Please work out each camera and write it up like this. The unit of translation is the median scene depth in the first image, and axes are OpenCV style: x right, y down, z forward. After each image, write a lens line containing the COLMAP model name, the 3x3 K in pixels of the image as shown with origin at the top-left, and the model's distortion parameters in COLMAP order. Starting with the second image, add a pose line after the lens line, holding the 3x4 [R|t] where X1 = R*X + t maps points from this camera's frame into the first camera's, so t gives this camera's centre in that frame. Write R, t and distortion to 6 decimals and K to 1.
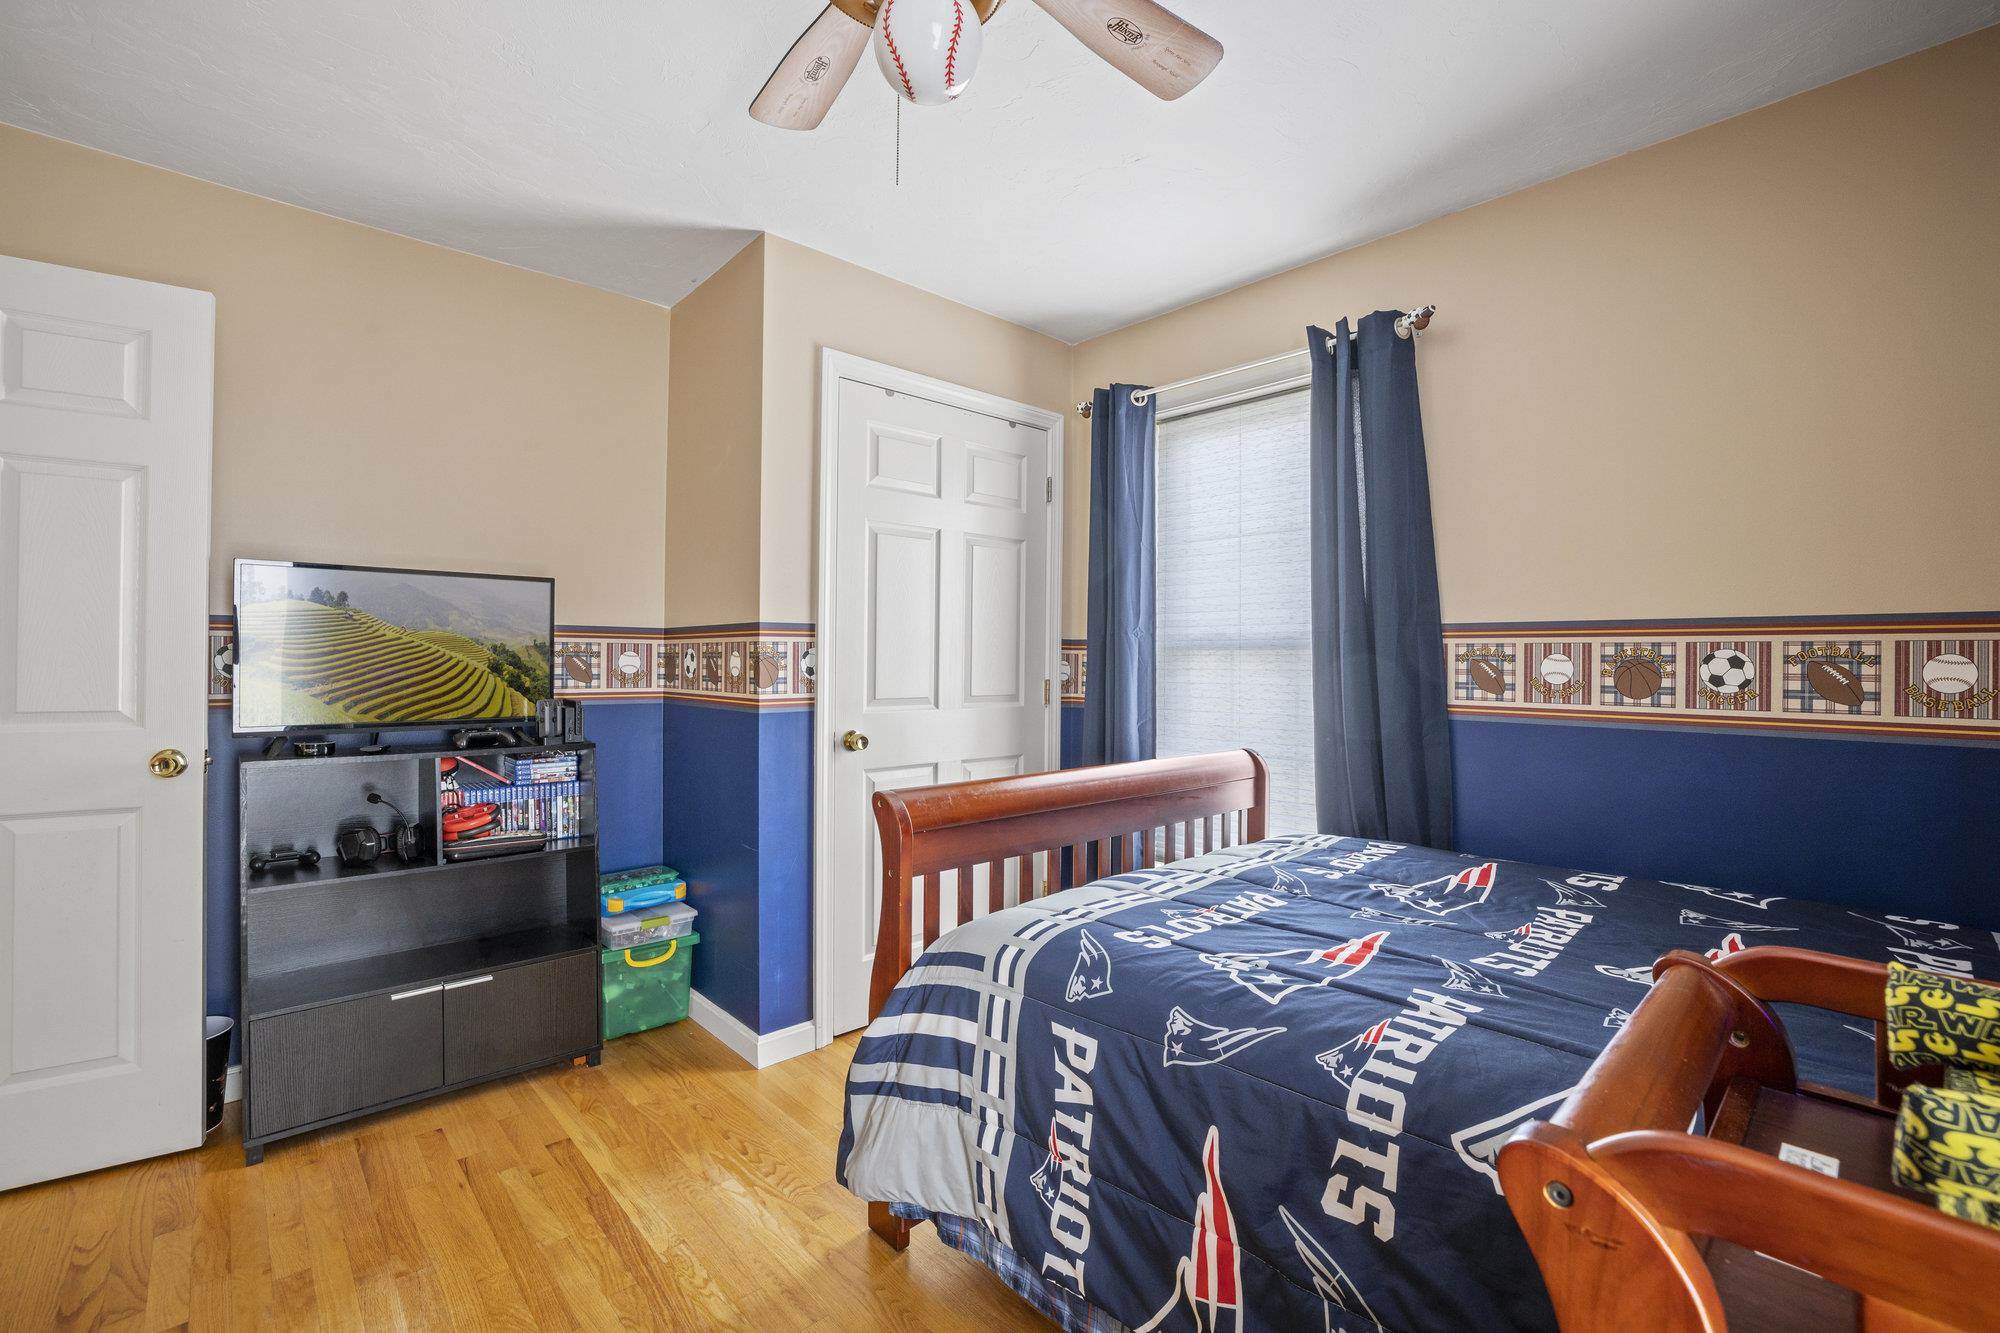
lens RADIAL K [[899.1, 0, 1000.0], [0, 899.1, 666.5], [0, 0, 1]] dist [-0.038509, 0.016807]
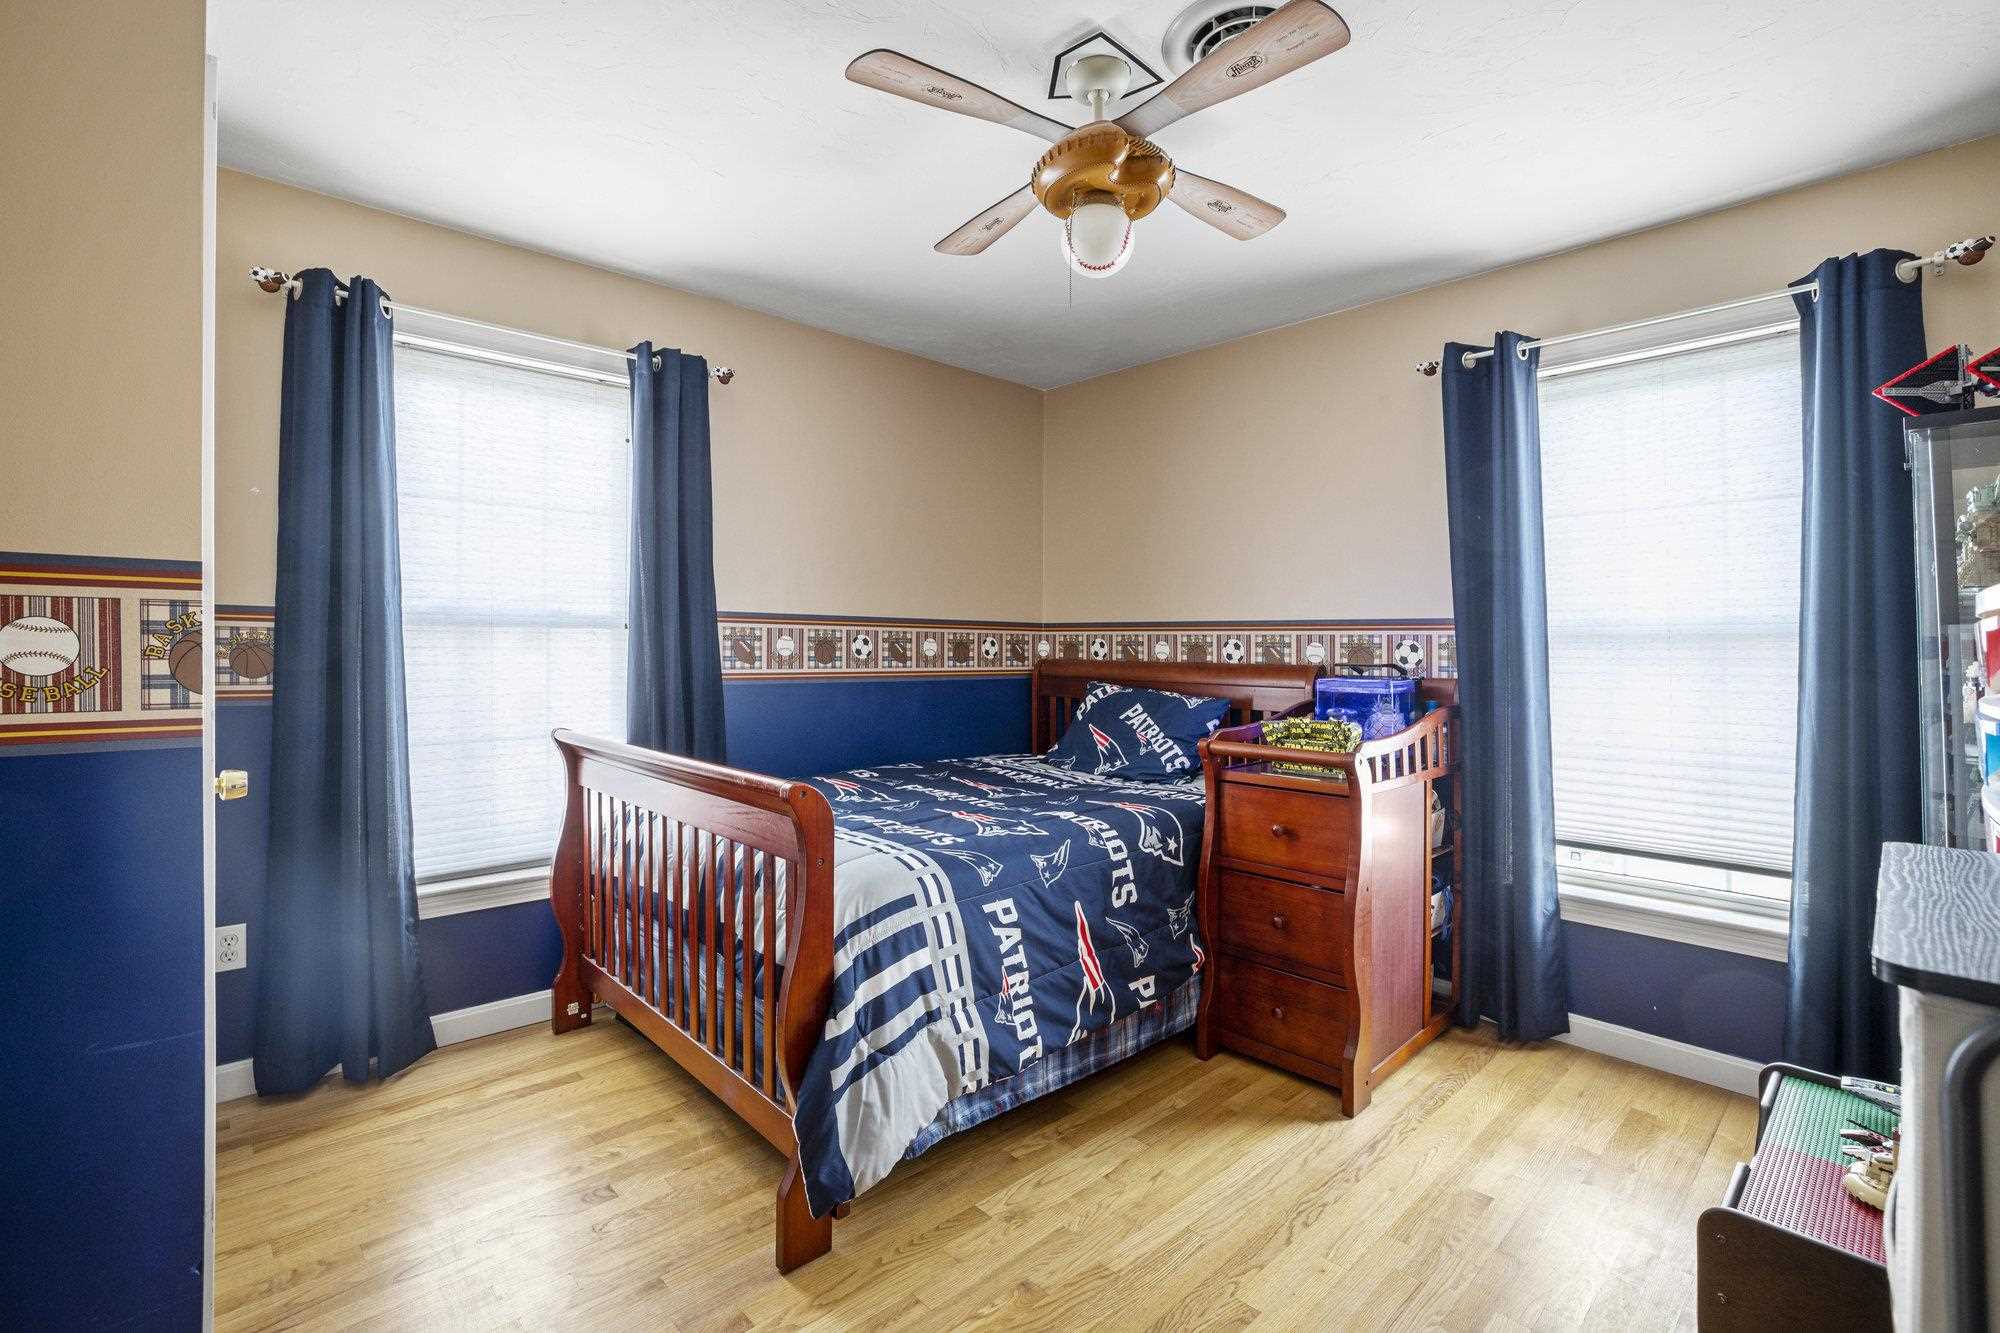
lens RADIAL K [[863.2, 0, 1000.1], [0, 863.2, 655.8], [0, 0, 1]] dist [-0.040732, 0.014834]
pose [[-0.014741, -0.014082, 0.999792, -1.142067], [0.000754, 0.999900, 0.014095, -0.000852], [-0.999891, 0.000961, -0.014728, 0.910416]]
